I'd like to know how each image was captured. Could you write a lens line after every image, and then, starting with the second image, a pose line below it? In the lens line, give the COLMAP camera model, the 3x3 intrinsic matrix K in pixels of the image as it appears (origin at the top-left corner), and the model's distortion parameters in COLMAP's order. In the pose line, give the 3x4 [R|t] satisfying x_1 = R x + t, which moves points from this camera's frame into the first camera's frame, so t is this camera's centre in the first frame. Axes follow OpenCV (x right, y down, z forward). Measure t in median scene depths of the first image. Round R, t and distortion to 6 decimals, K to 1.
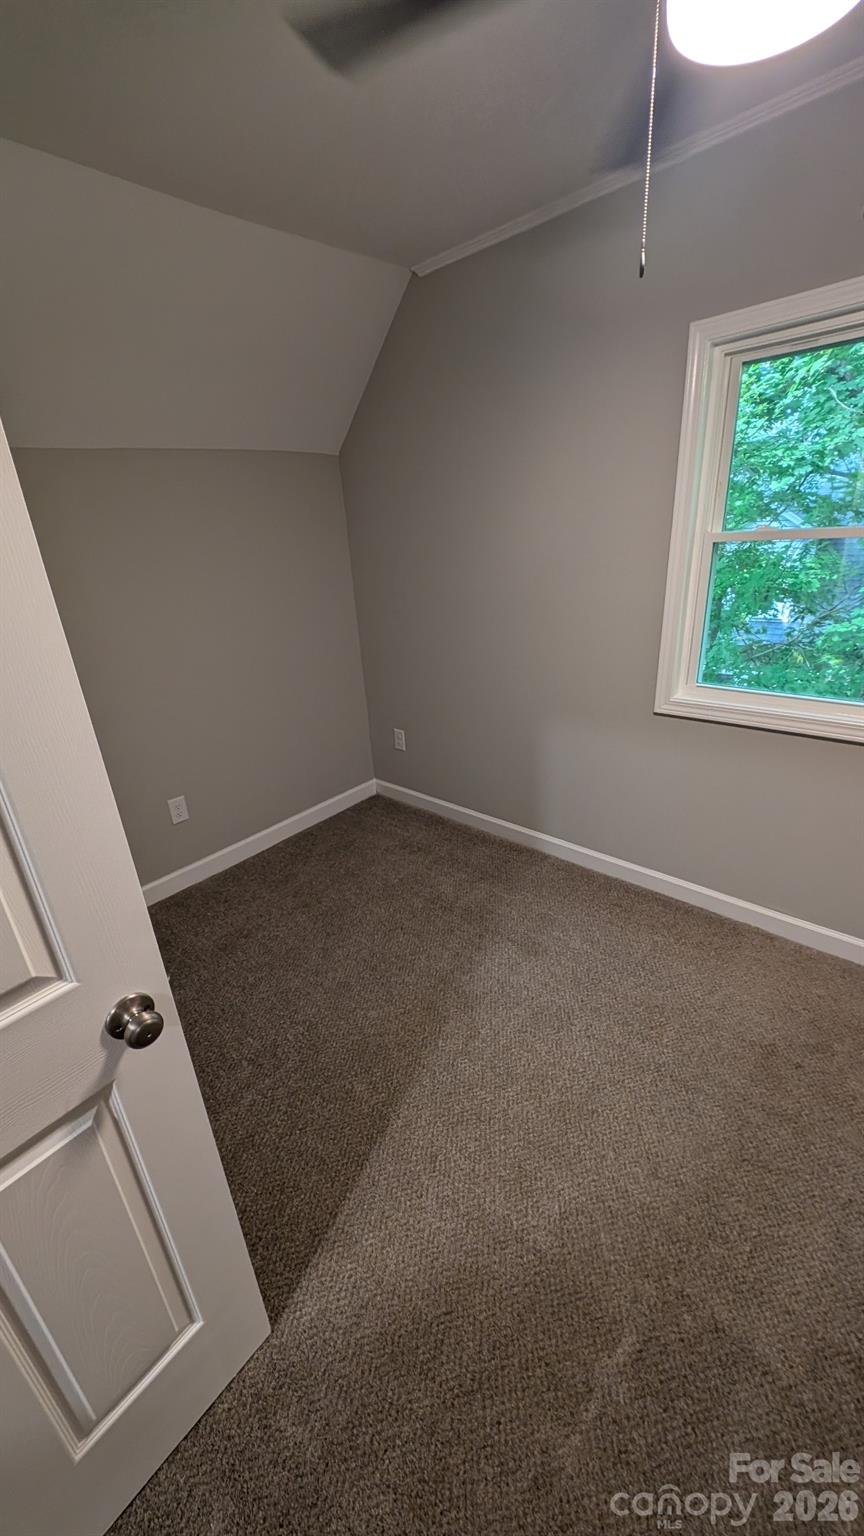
lens RADIAL K [[578.5, 0, 425.4], [0, 578.5, 762.5], [0, 0, 1]] dist [0.008170, -0.002002]
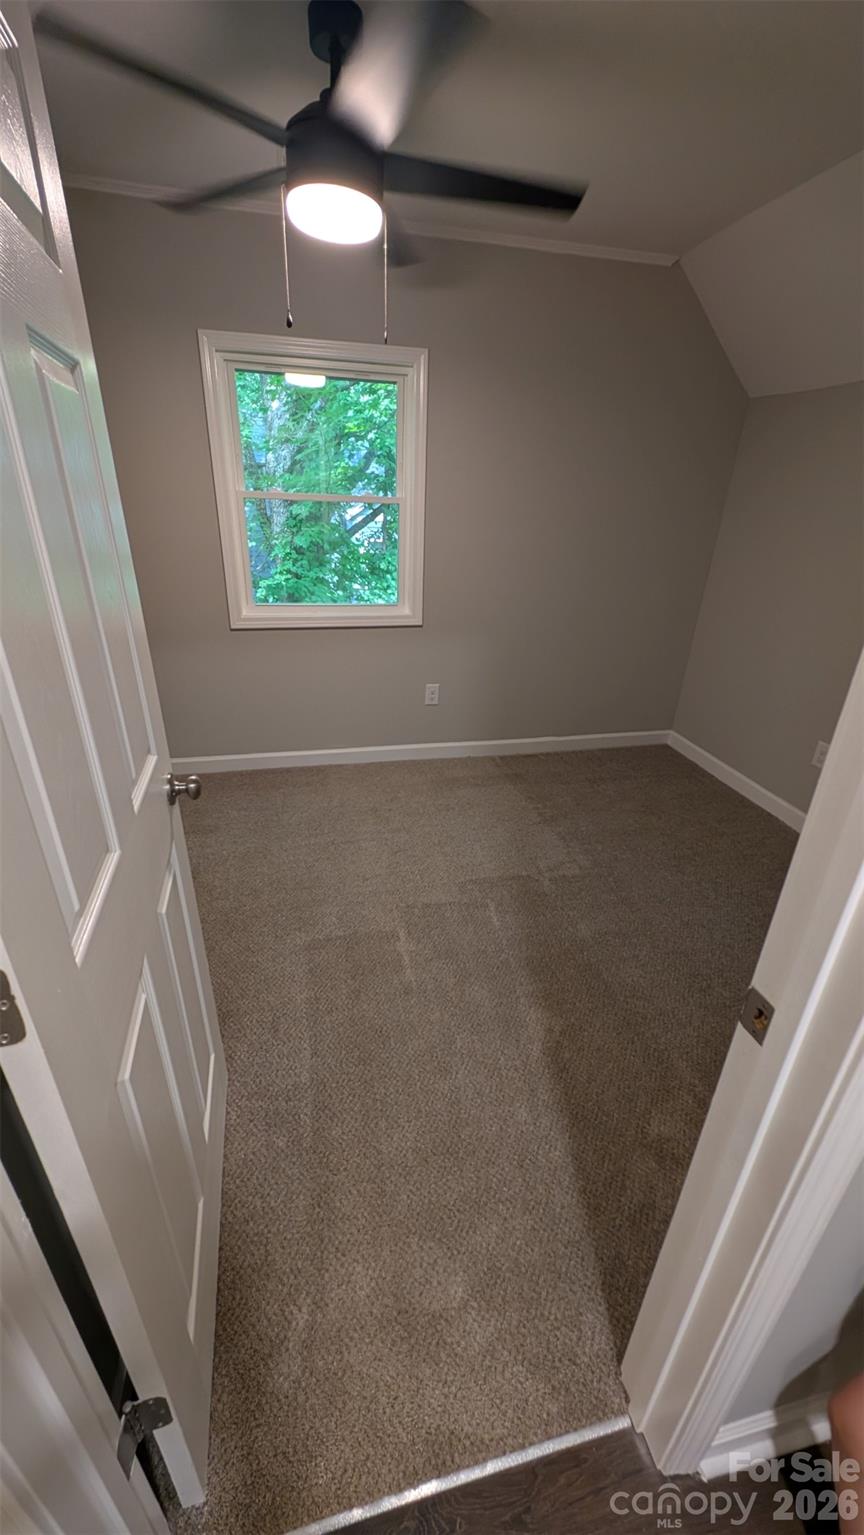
lens RADIAL K [[578.1, 0, 427.7], [0, 578.1, 763.8], [0, 0, 1]] dist [0.008170, -0.002002]
pose [[0.574734, -0.268500, 0.773038, -0.523541], [0.247215, 0.957473, 0.148762, 0.143406], [-0.780106, 0.105608, 0.616670, -0.146184]]
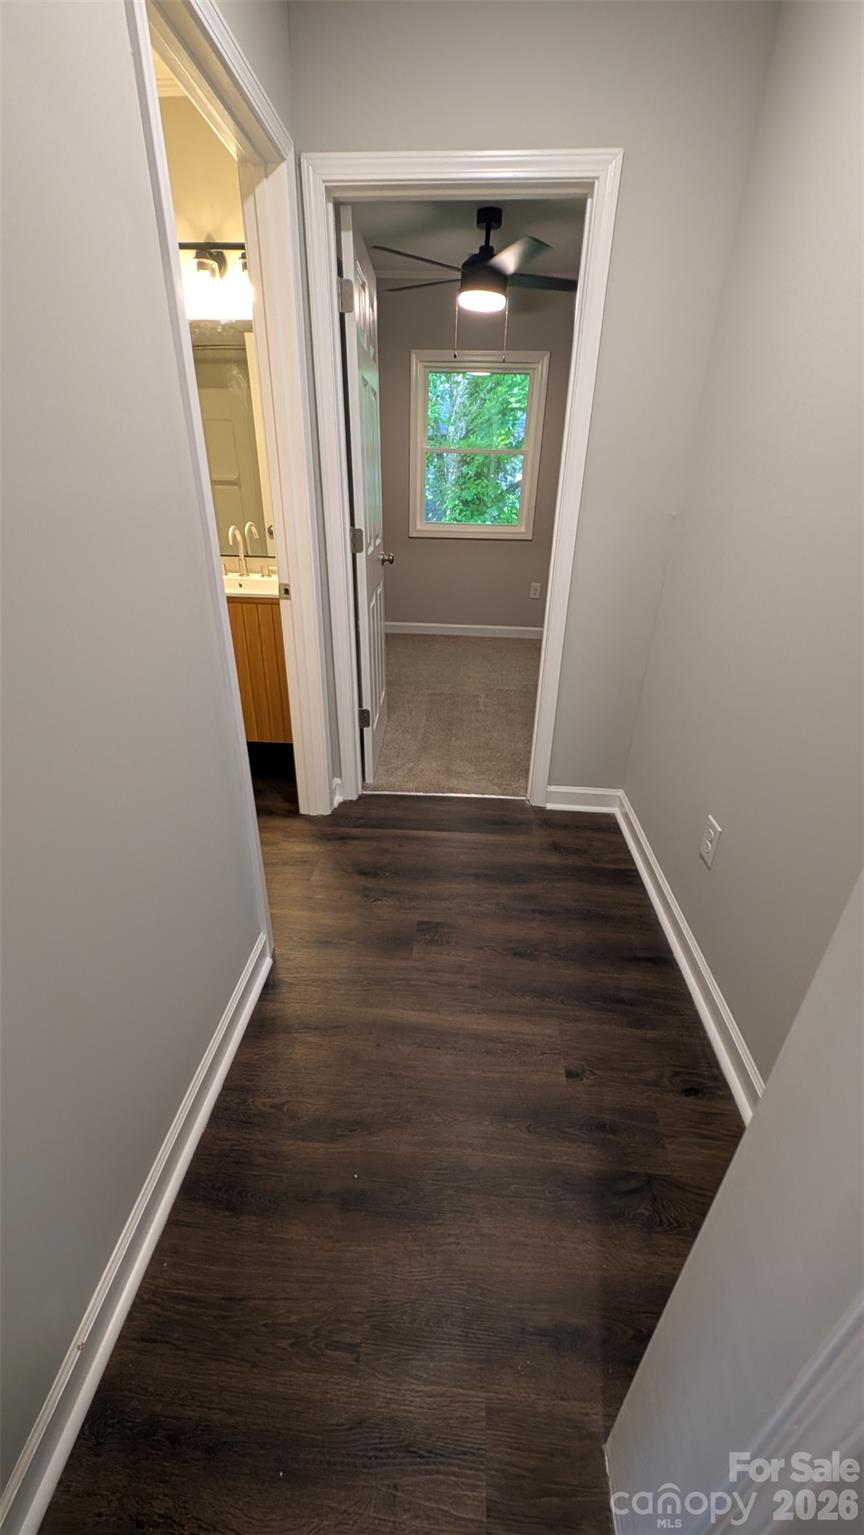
lens RADIAL K [[578.1, 0, 426.1], [0, 578.1, 766.6], [0, 0, 1]] dist [0.008170, -0.002002]
pose [[0.782487, -0.214794, 0.584447, -1.136148], [0.169599, 0.976651, 0.131869, 0.545749], [-0.599125, -0.004065, 0.800645, -0.852101]]
